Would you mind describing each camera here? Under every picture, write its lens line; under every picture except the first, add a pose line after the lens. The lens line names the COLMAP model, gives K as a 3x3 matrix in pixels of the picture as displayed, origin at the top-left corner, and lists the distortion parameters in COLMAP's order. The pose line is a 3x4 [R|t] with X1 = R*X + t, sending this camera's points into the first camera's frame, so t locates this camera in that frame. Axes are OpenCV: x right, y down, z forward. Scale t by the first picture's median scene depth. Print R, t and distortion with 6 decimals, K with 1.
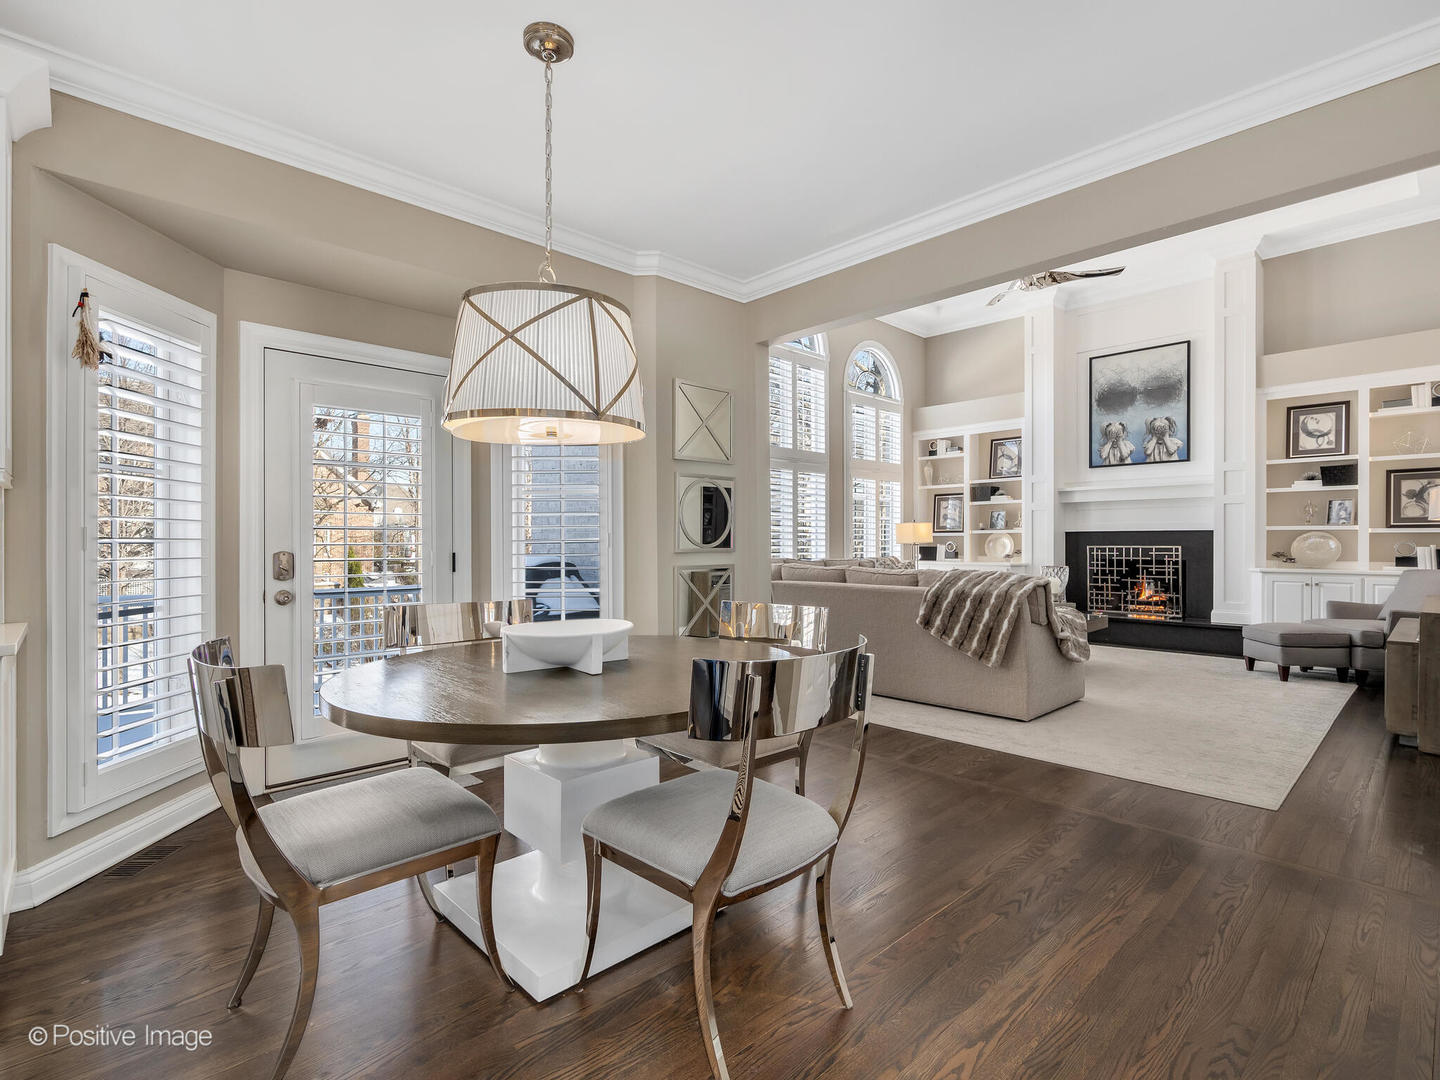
lens RADIAL K [[703.9, 0, 720.0], [0, 703.9, 540.0], [0, 0, 1]] dist [-0.001491, -0.000006]
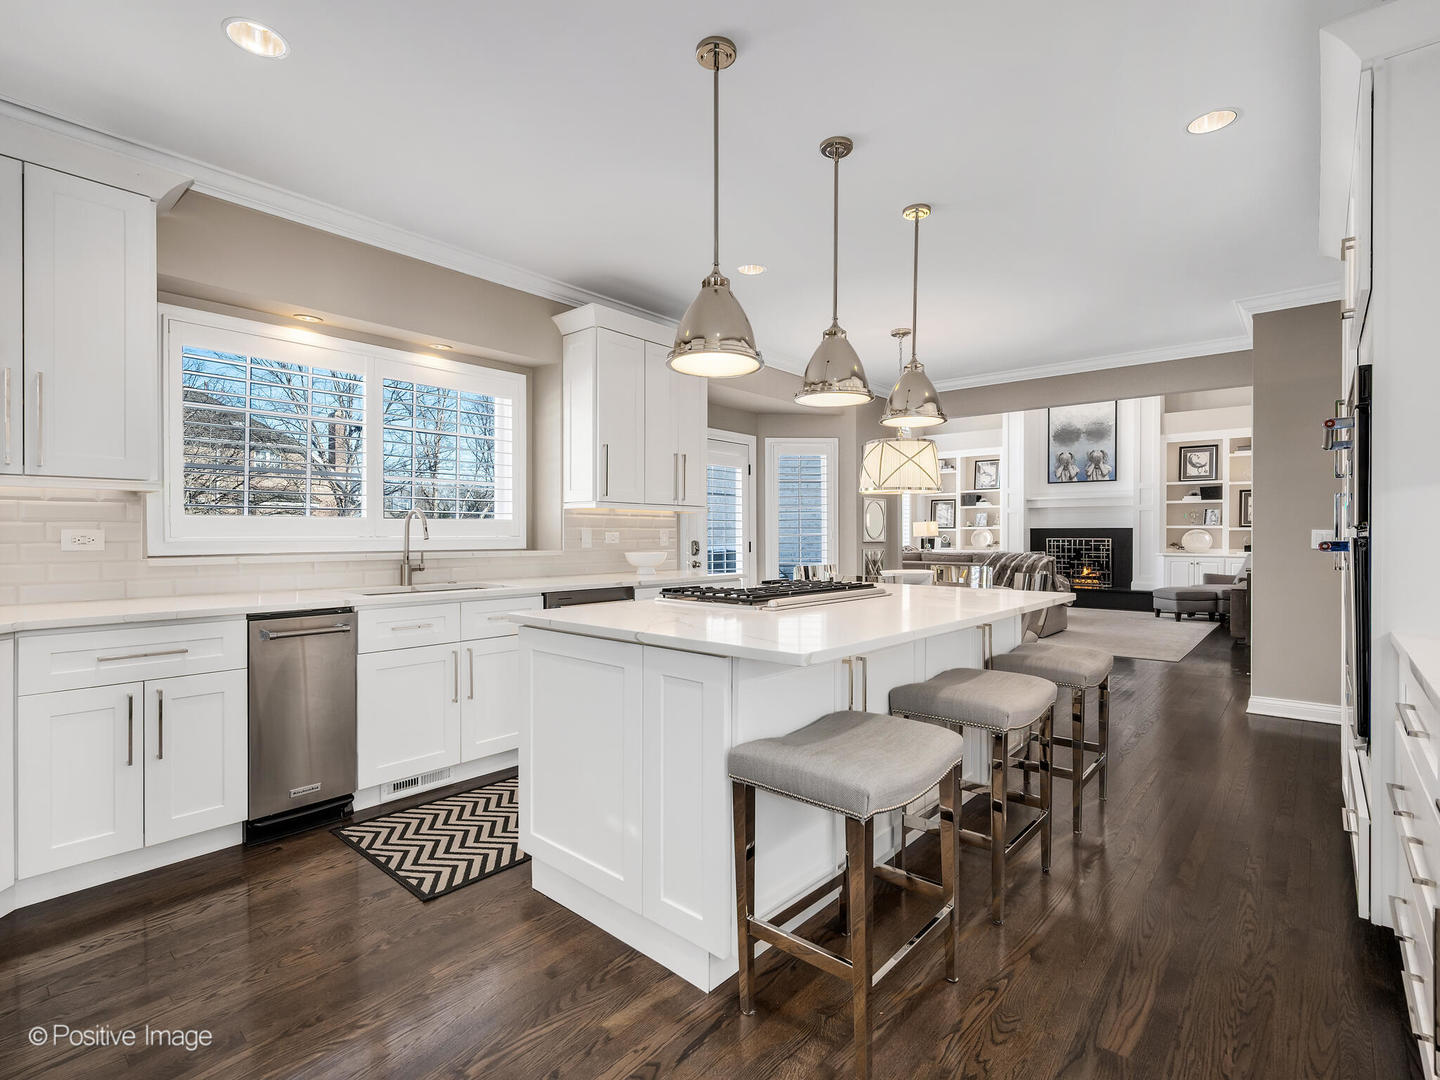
lens RADIAL K [[672.3, 0, 717.1], [0, 672.3, 535.3], [0, 0, 1]] dist [-0.000245, -0.000359]
pose [[0.996591, 0.001934, 0.082473, -0.284175], [-0.002274, 0.999989, 0.004033, -0.002069], [-0.082465, -0.004206, 0.996585, -0.336487]]
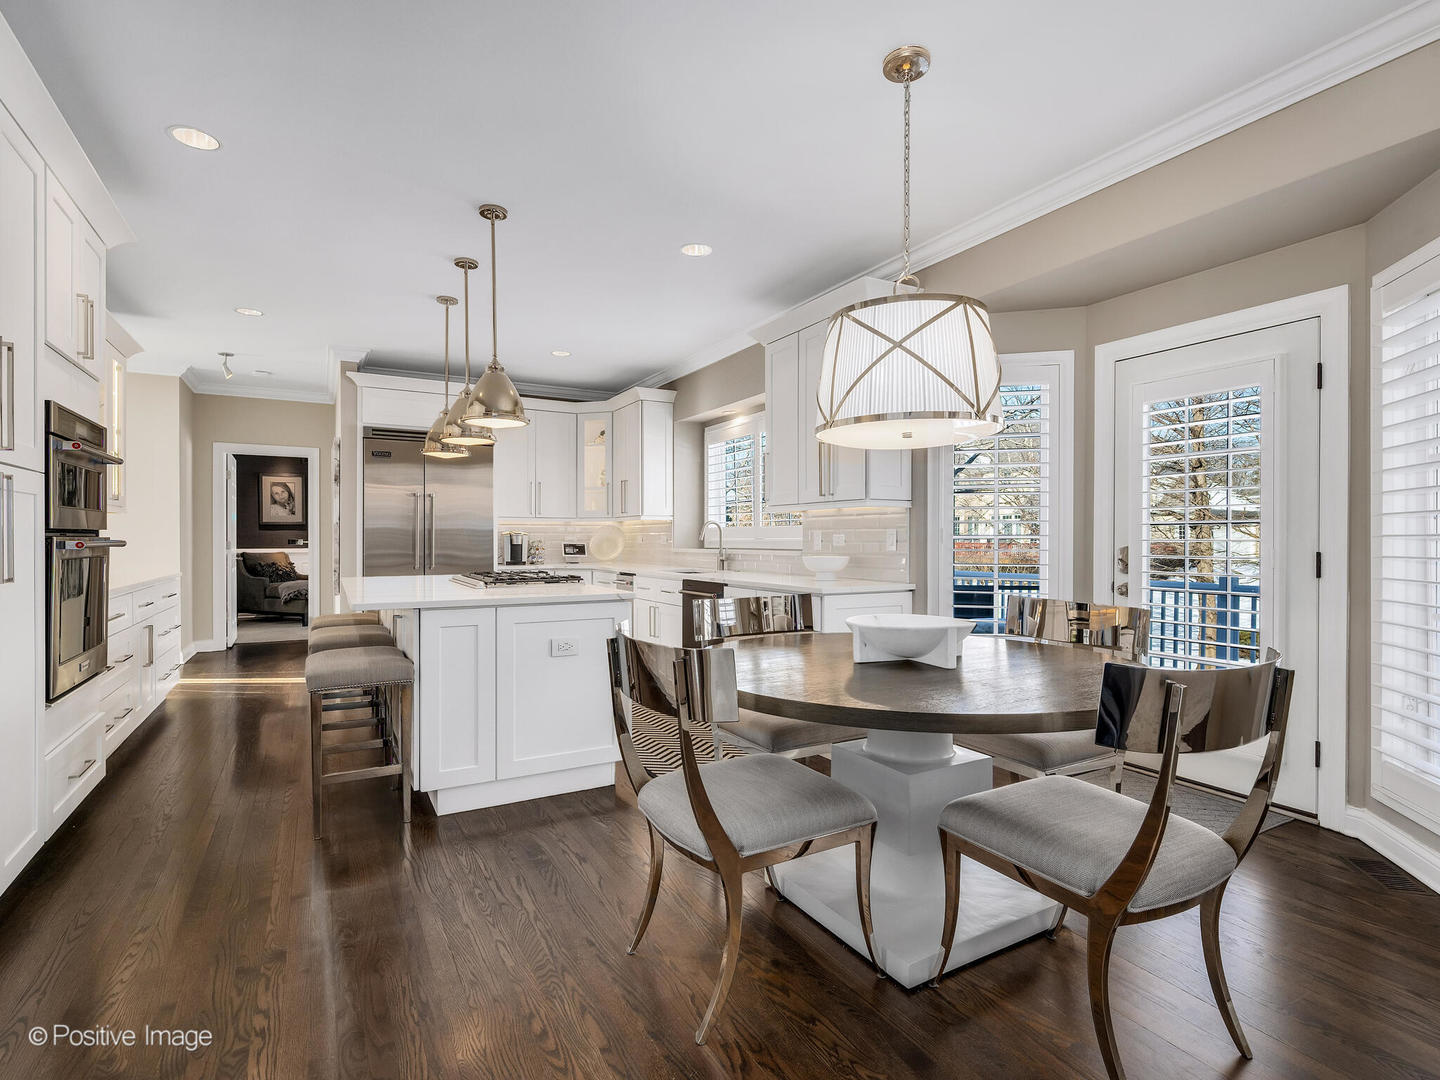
lens RADIAL K [[707.0, 0, 720.0], [0, 707.0, 540.0], [0, 0, 1]] dist [-0.001492, -0.000550]
pose [[-0.252748, 0.003575, -0.967526, 0.260907], [0.003489, 0.999990, 0.002783, 0.000545], [0.967526, -0.002672, -0.252758, 0.306030]]
